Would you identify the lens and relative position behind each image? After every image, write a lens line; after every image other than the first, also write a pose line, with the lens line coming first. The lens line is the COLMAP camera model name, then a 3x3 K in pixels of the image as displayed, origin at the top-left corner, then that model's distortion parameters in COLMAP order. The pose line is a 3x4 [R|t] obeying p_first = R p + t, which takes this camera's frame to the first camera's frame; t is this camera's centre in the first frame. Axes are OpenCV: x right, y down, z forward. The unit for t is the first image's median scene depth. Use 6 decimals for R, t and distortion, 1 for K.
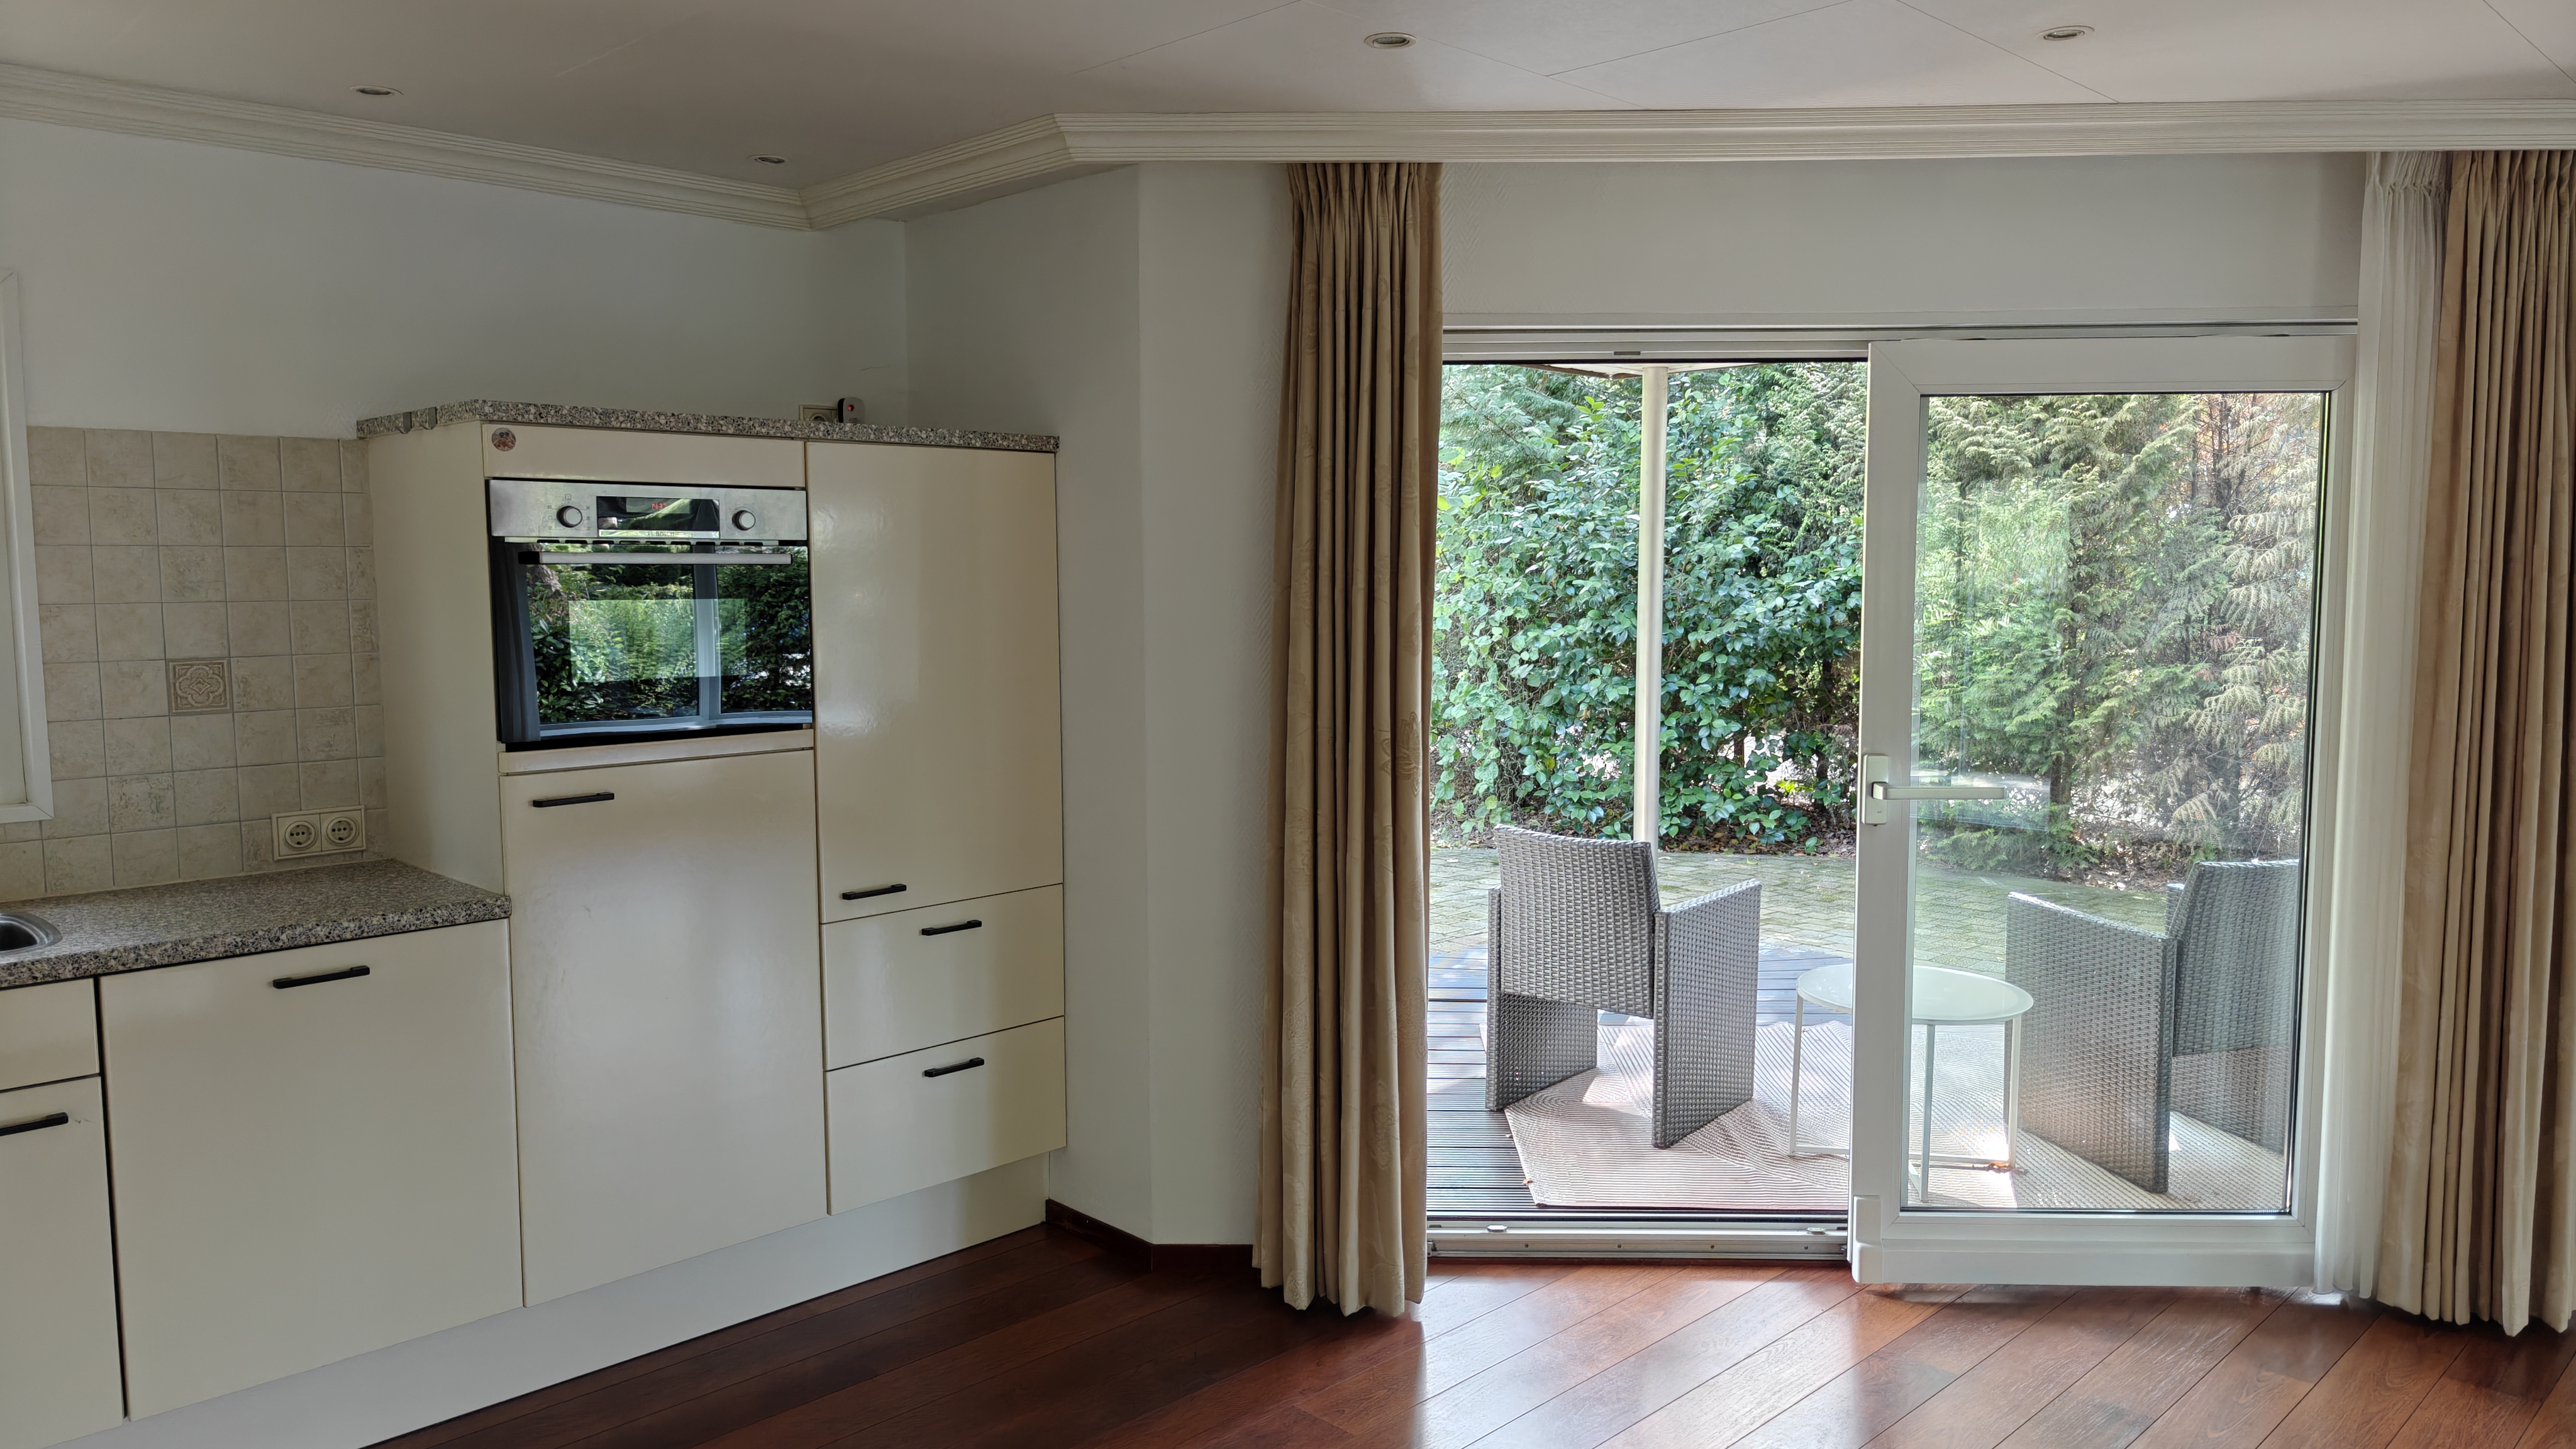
lens RADIAL K [[1739.1, 0, 1256.0], [0, 1739.1, 718.4], [0, 0, 1]] dist [0.068901, -0.082025]
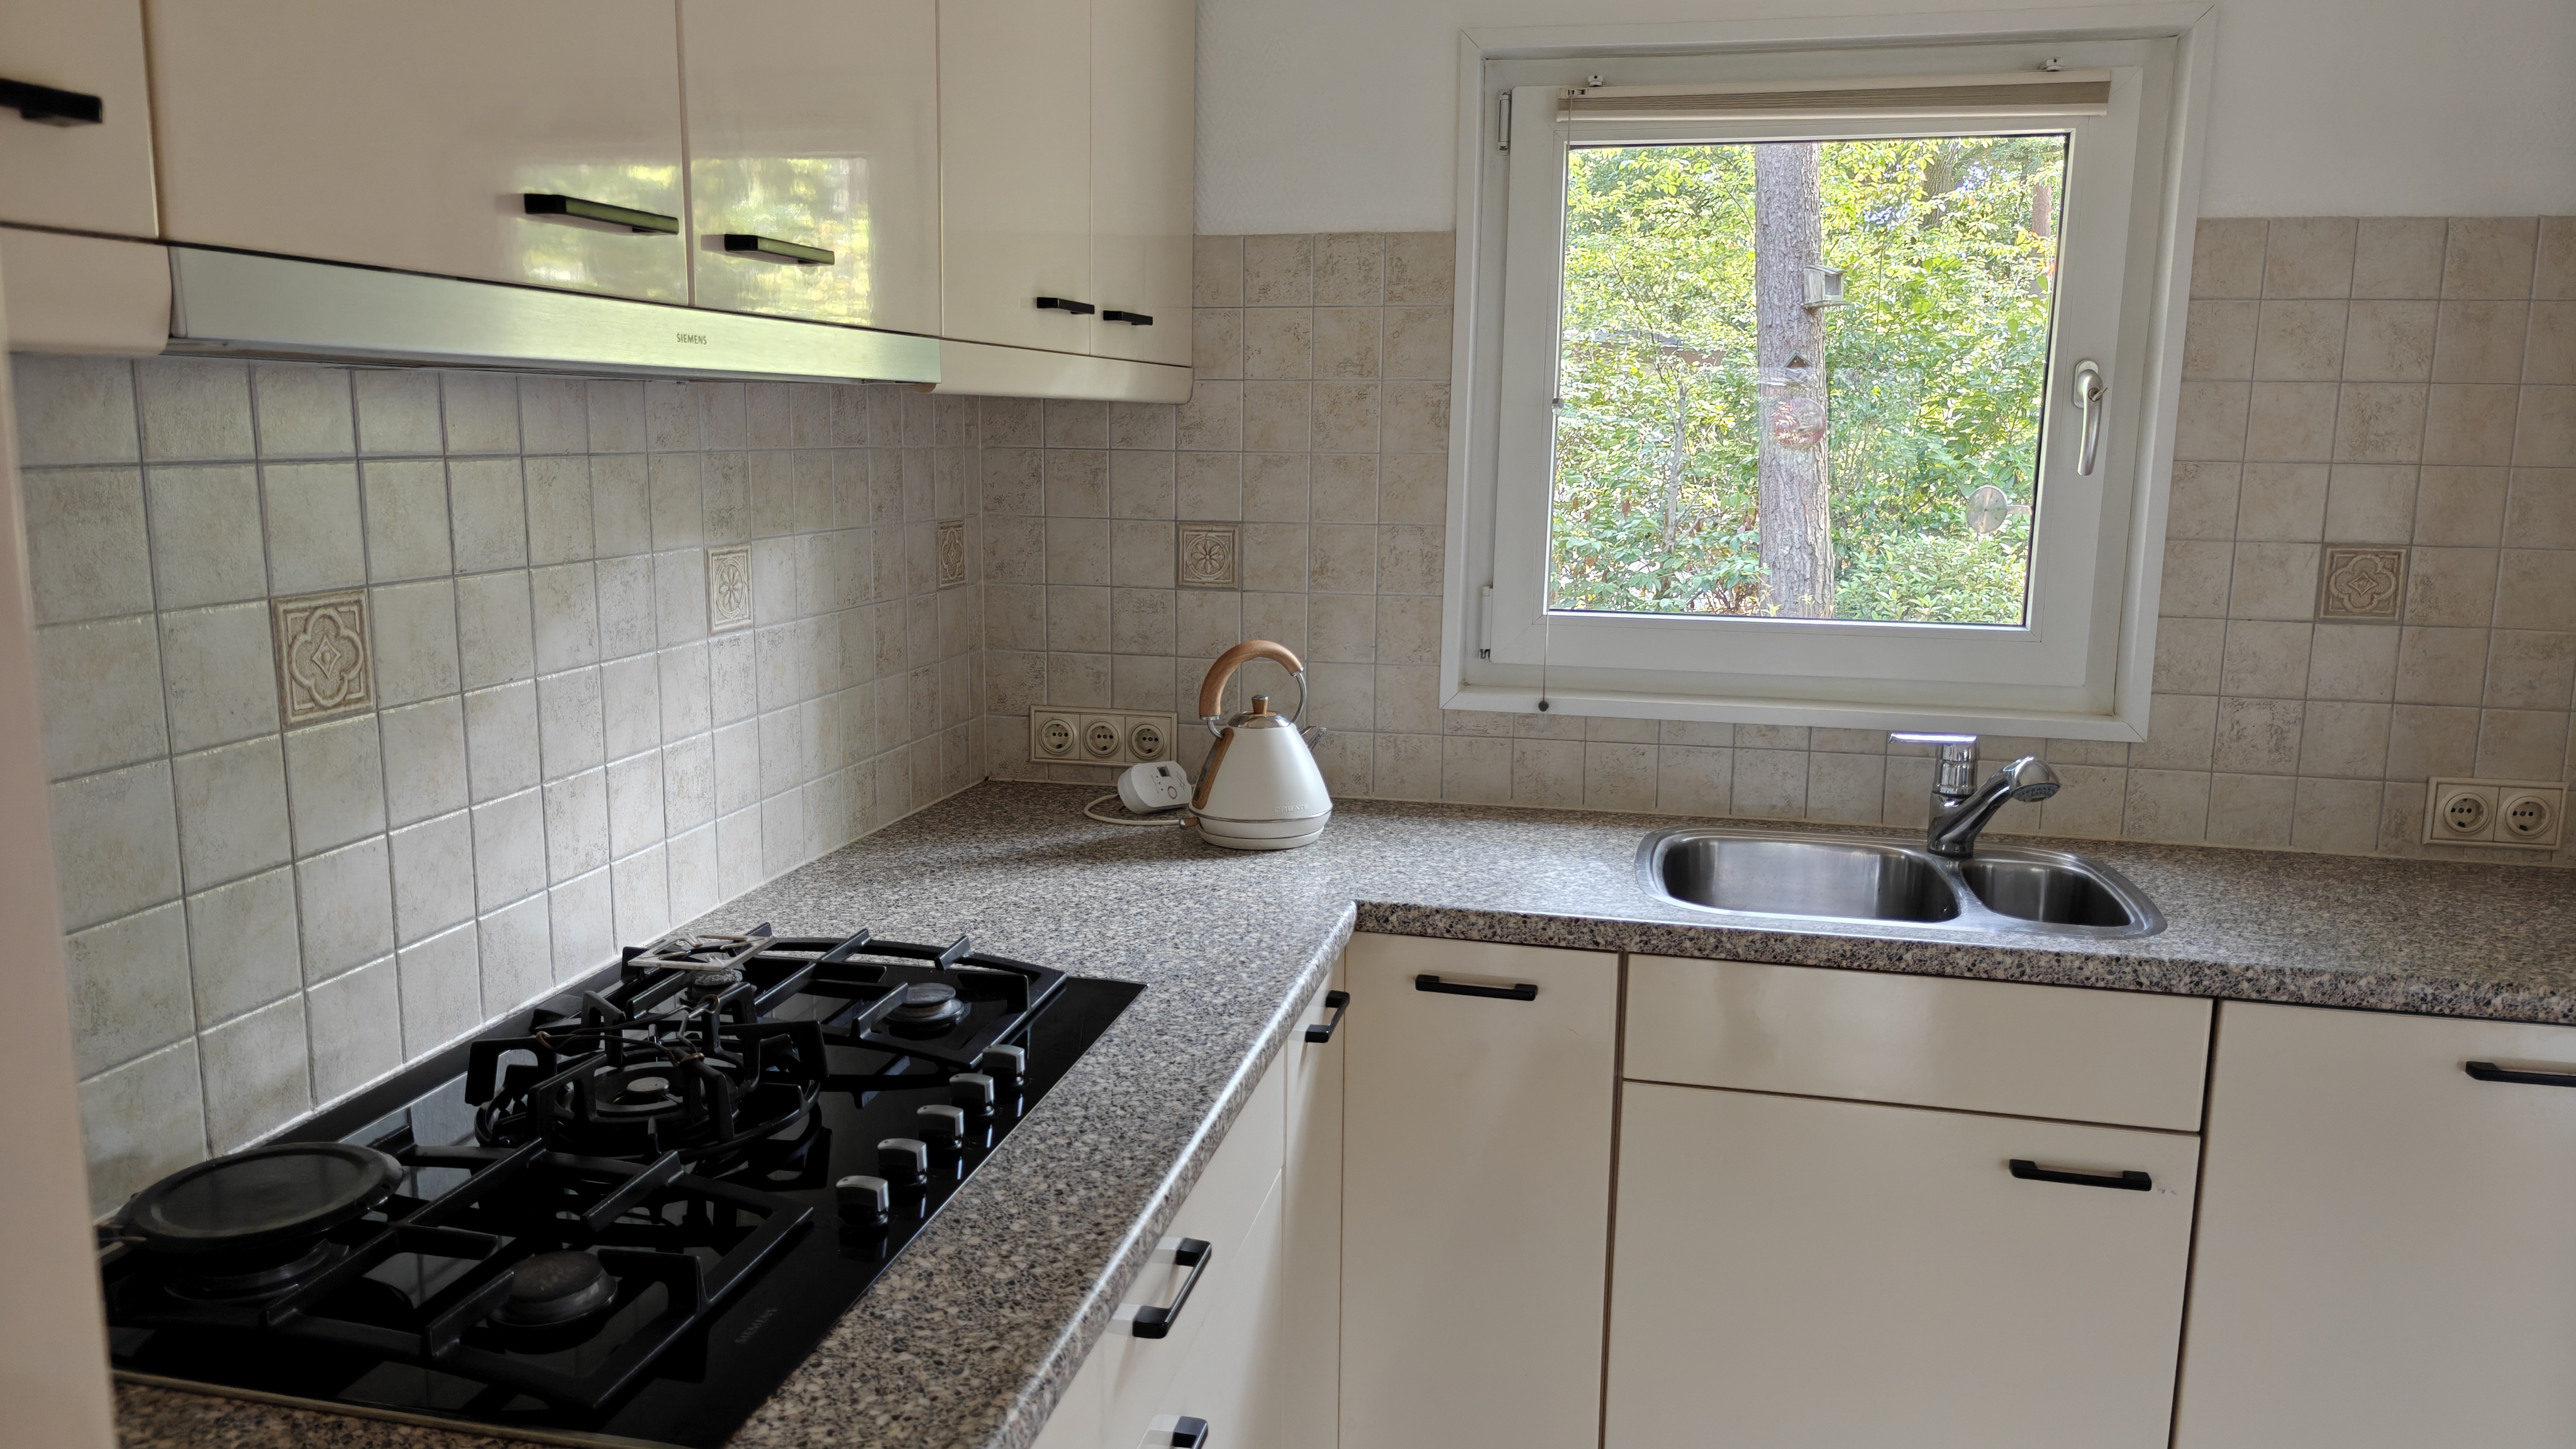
lens RADIAL K [[1739.1, 0, 1256.0], [0, 1739.1, 718.4], [0, 0, 1]] dist [0.068901, -0.082025]
pose [[0.545070, 0.151885, -0.824518, -0.256641], [-0.090966, 0.988361, 0.121931, -0.011160], [0.833441, 0.008542, 0.552543, 0.248504]]
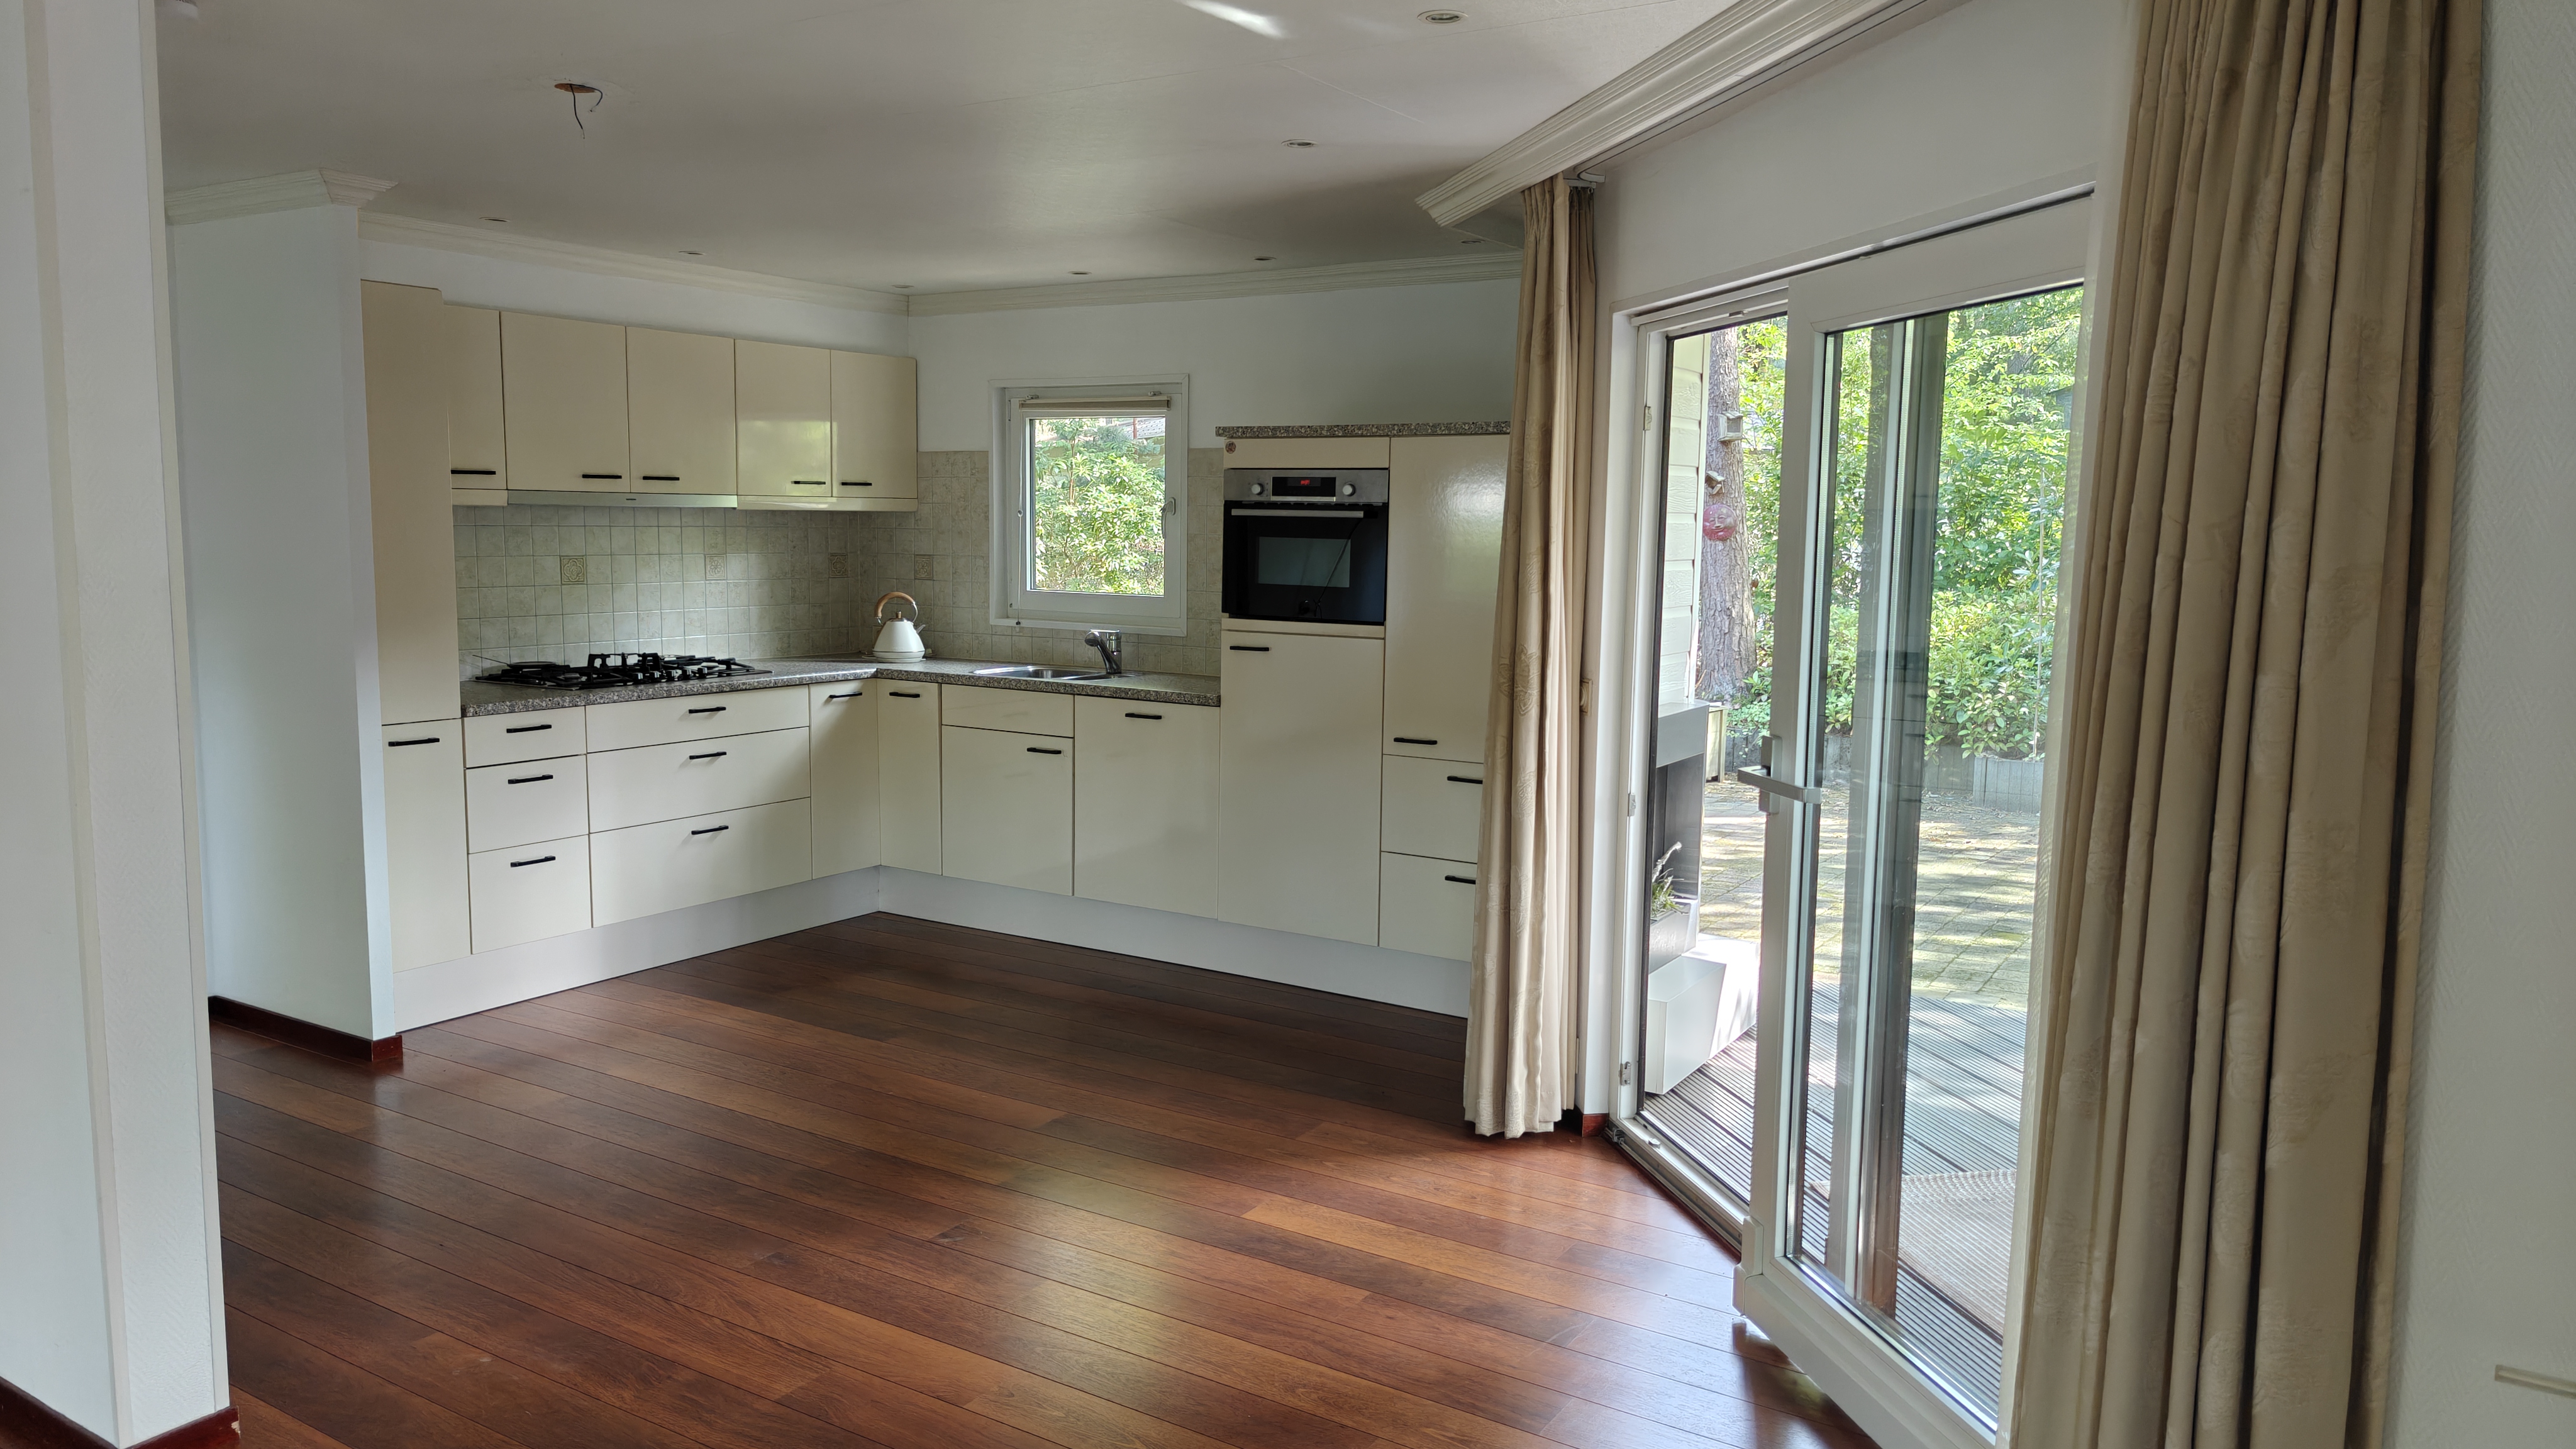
lens RADIAL K [[1739.1, 0, 1256.0], [0, 1739.1, 718.4], [0, 0, 1]] dist [0.068901, -0.082025]
pose [[0.224428, 0.119857, -0.967092, 1.302779], [-0.101914, 0.989852, 0.099027, -0.057461], [0.969147, 0.076336, 0.234366, 0.586283]]
